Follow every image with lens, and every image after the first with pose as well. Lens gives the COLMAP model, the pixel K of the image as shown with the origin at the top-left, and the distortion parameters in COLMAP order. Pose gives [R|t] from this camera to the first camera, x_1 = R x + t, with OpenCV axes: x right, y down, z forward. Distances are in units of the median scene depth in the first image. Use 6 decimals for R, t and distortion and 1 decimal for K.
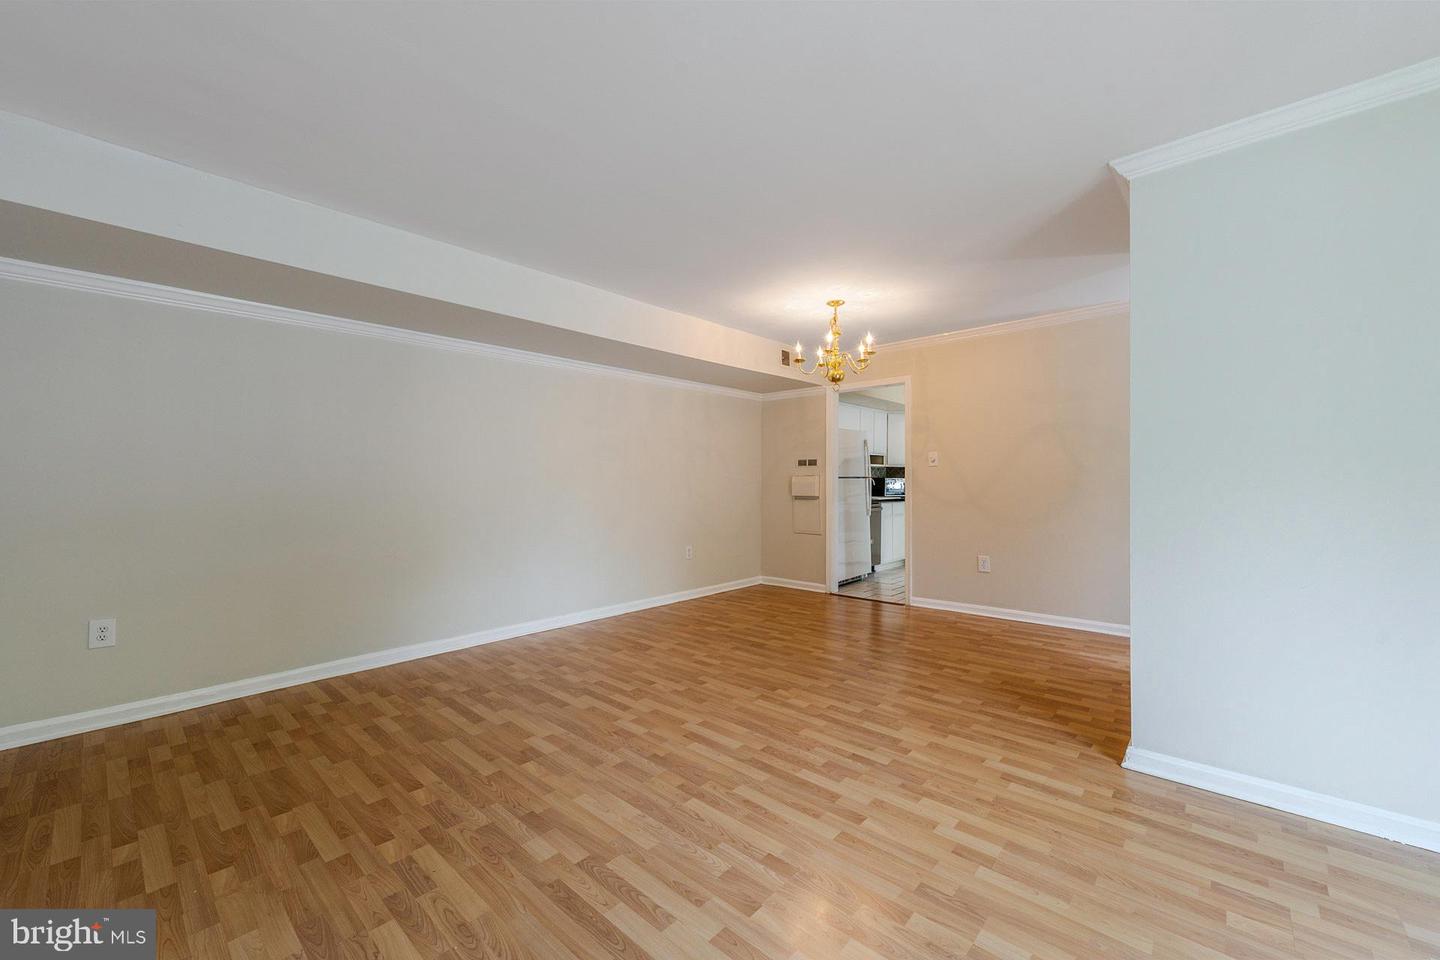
lens RADIAL K [[572.0, 0, 717.2], [0, 572.0, 479.7], [0, 0, 1]] dist [0.001321, -0.000723]
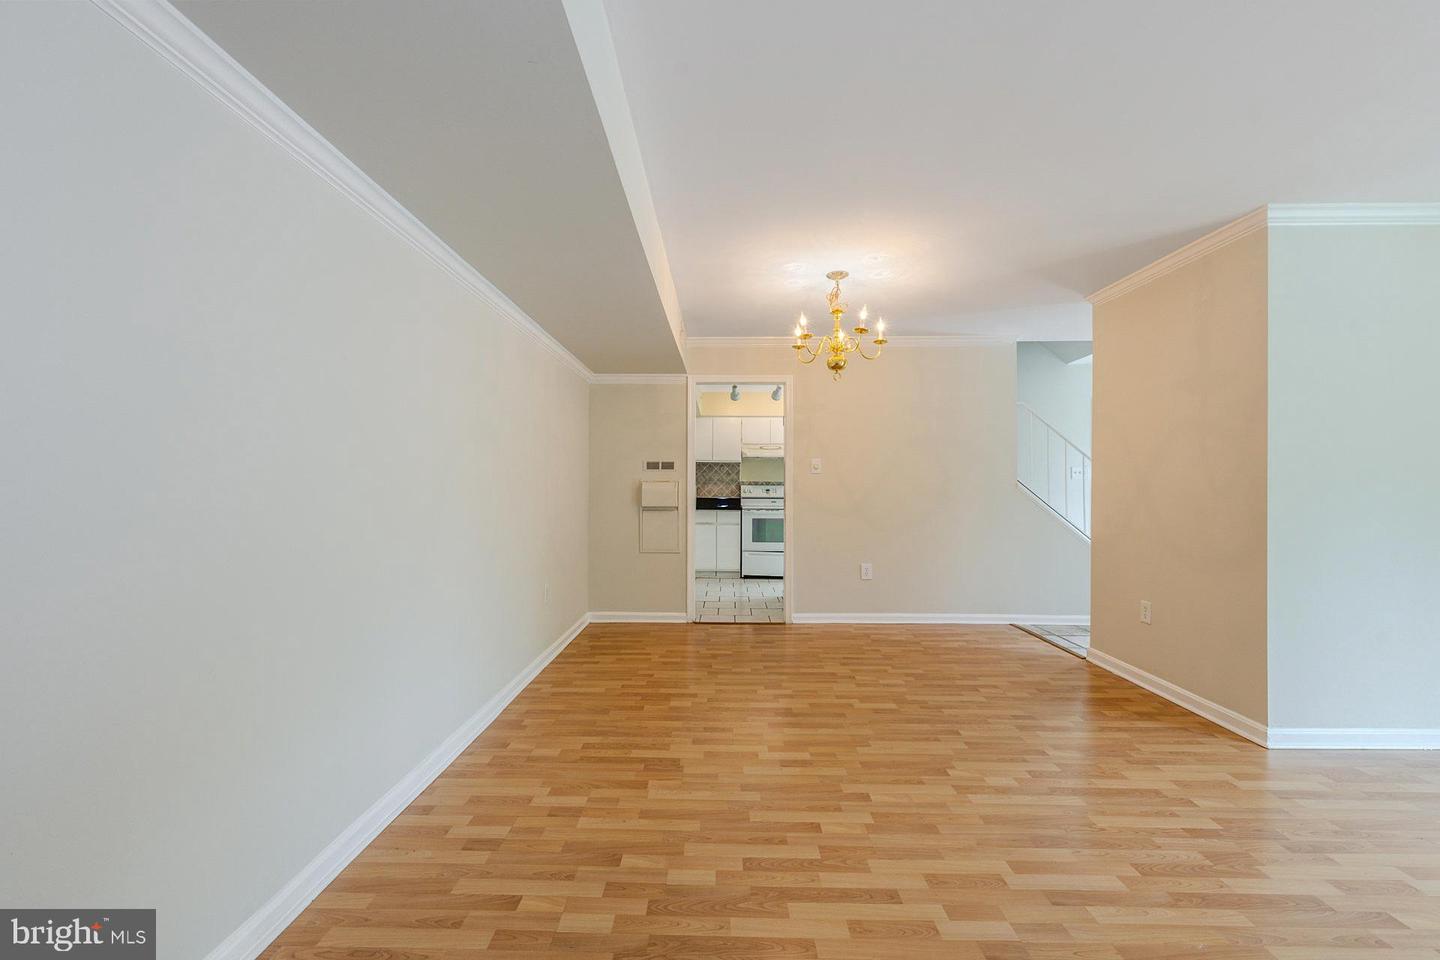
lens RADIAL K [[572.0, 0, 718.7], [0, 572.0, 484.7], [0, 0, 1]] dist [0.001321, -0.000723]
pose [[0.746359, 0.009547, 0.665475, -0.698322], [-0.008566, 0.999952, -0.004738, 0.001637], [-0.665488, -0.002164, 0.746405, 0.734010]]
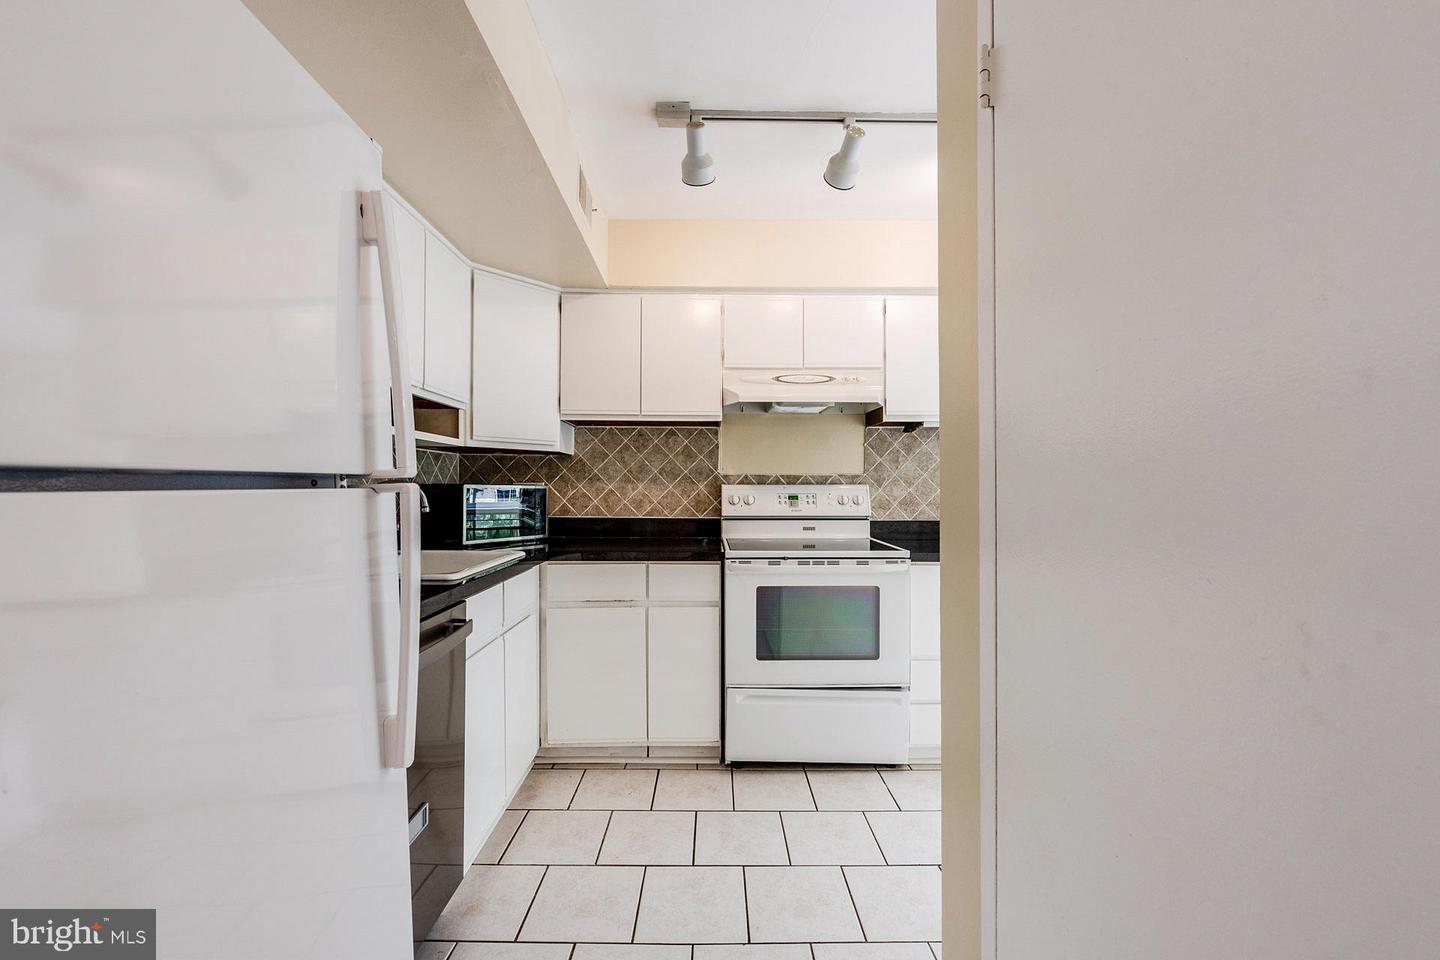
lens RADIAL K [[572.0, 0, 724.1], [0, 572.0, 481.2], [0, 0, 1]] dist [0.001321, -0.000723]
pose [[0.722171, 0.010500, 0.691635, 0.537764], [-0.004034, 0.999932, -0.010968, -0.004590], [-0.691703, 0.005130, 0.722164, 2.006032]]
